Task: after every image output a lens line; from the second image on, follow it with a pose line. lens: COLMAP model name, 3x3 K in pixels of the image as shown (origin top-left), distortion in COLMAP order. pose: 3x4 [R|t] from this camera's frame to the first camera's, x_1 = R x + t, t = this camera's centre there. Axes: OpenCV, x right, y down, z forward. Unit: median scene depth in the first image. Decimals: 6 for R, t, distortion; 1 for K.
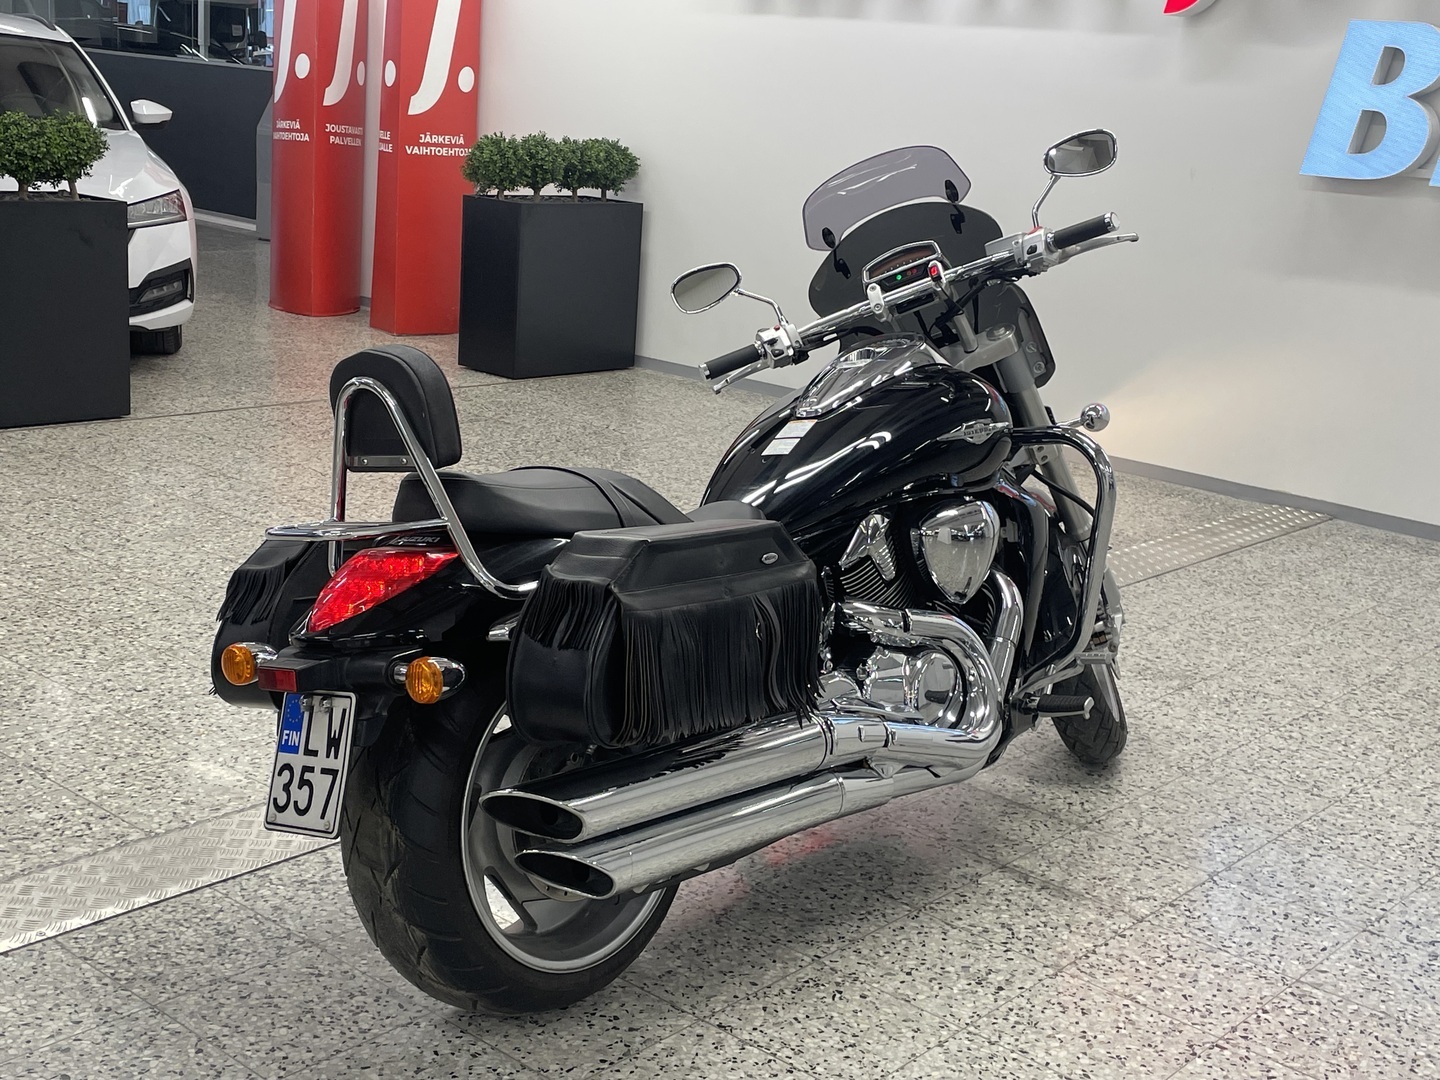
lens RADIAL K [[1816.2, 0, 724.9], [0, 1816.2, 542.0], [0, 0, 1]] dist [0.070247, 0.000000]
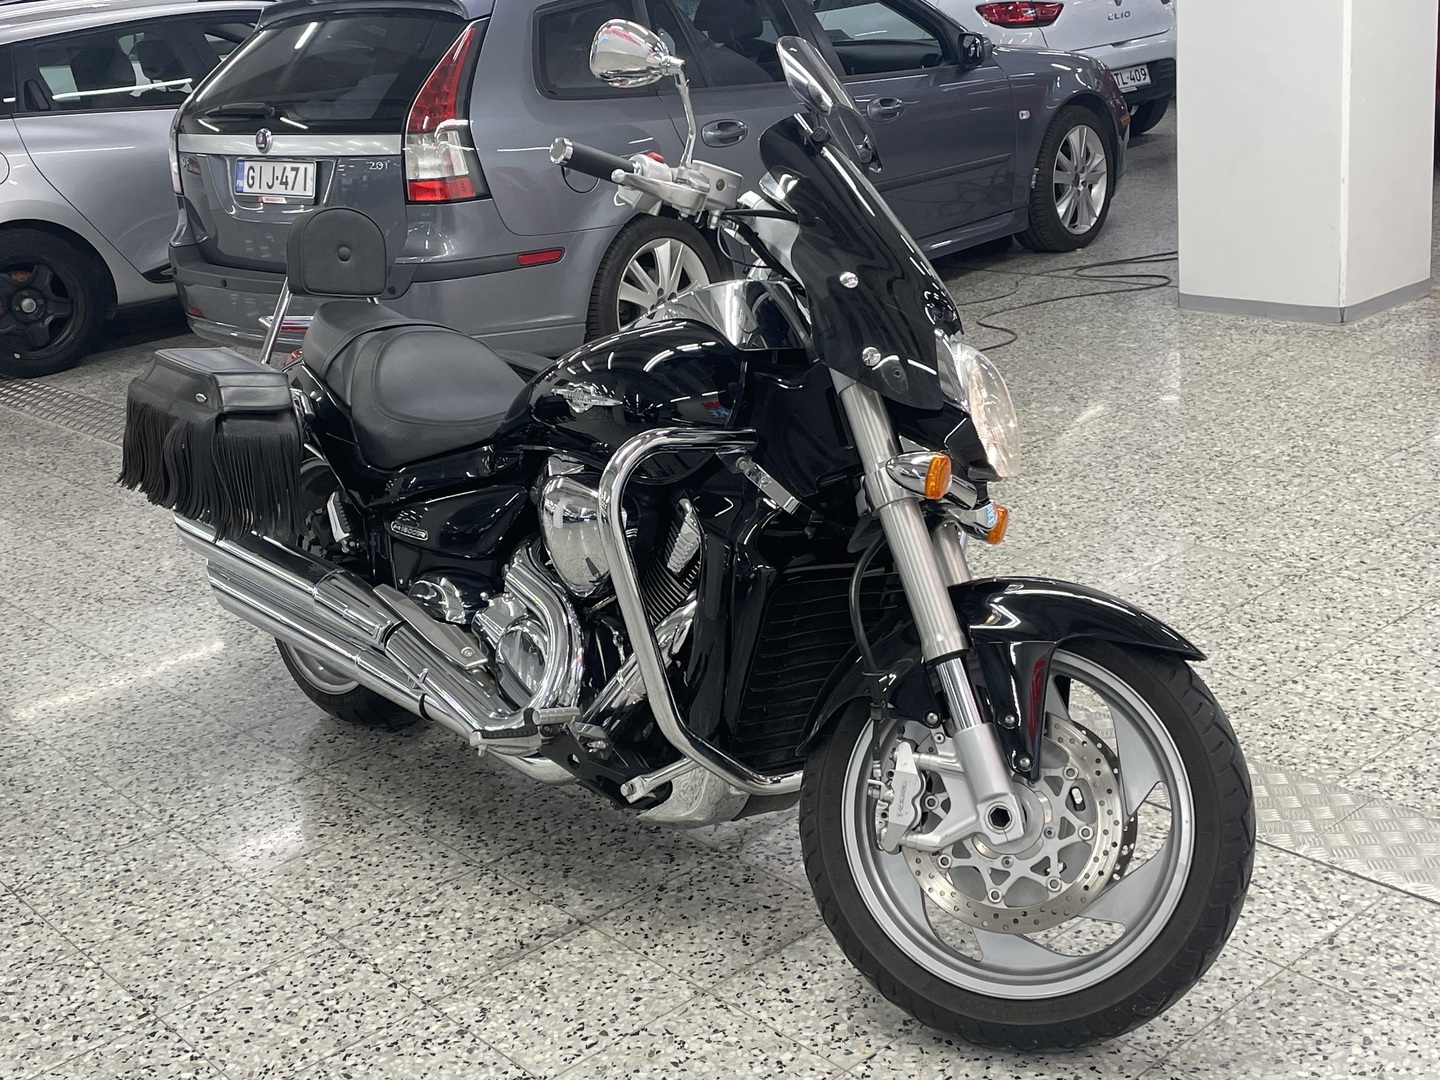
lens RADIAL K [[1816.2, 0, 714.7], [0, 1816.2, 527.9], [0, 0, 1]] dist [0.070247, 0.000000]
pose [[-0.152565, 0.248896, -0.956439, 1.031317], [-0.161934, 0.948393, 0.272633, -0.263682], [0.974937, 0.196474, -0.104387, 1.282612]]
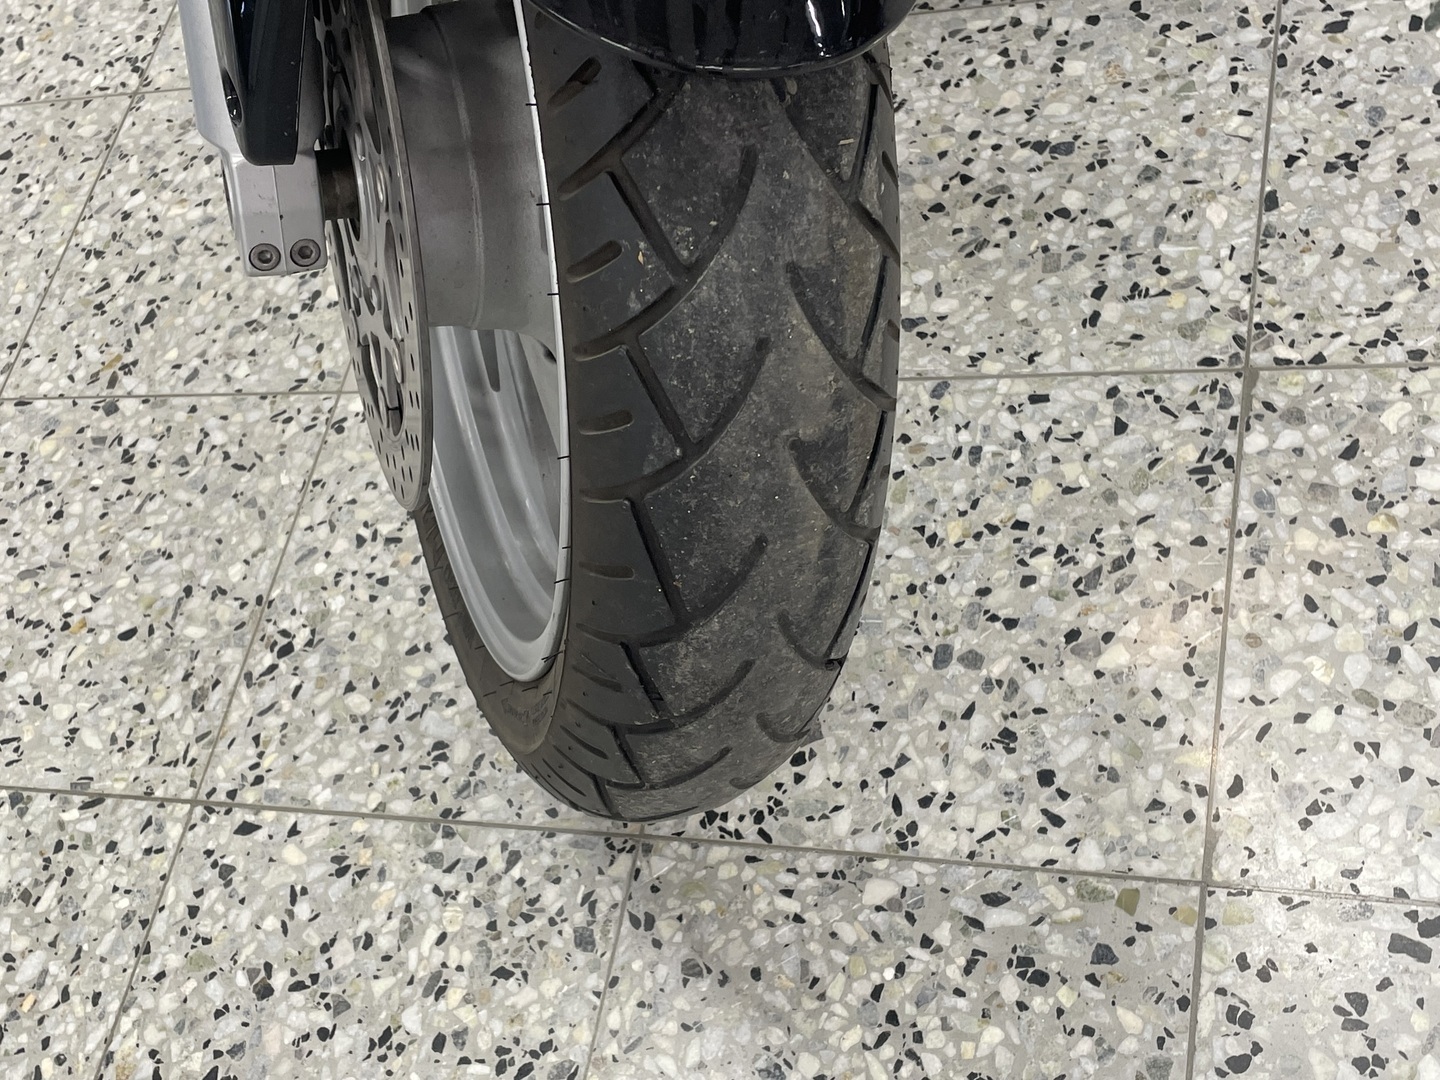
lens RADIAL K [[1816.2, 0, 712.5], [0, 1816.2, 542.6], [0, 0, 1]] dist [0.070247, 0.000000]
pose [[-0.853652, 0.514839, -0.078859, 0.282379], [0.135617, 0.365896, 0.920721, -0.167062], [0.502877, 0.775281, -0.382169, 1.522020]]
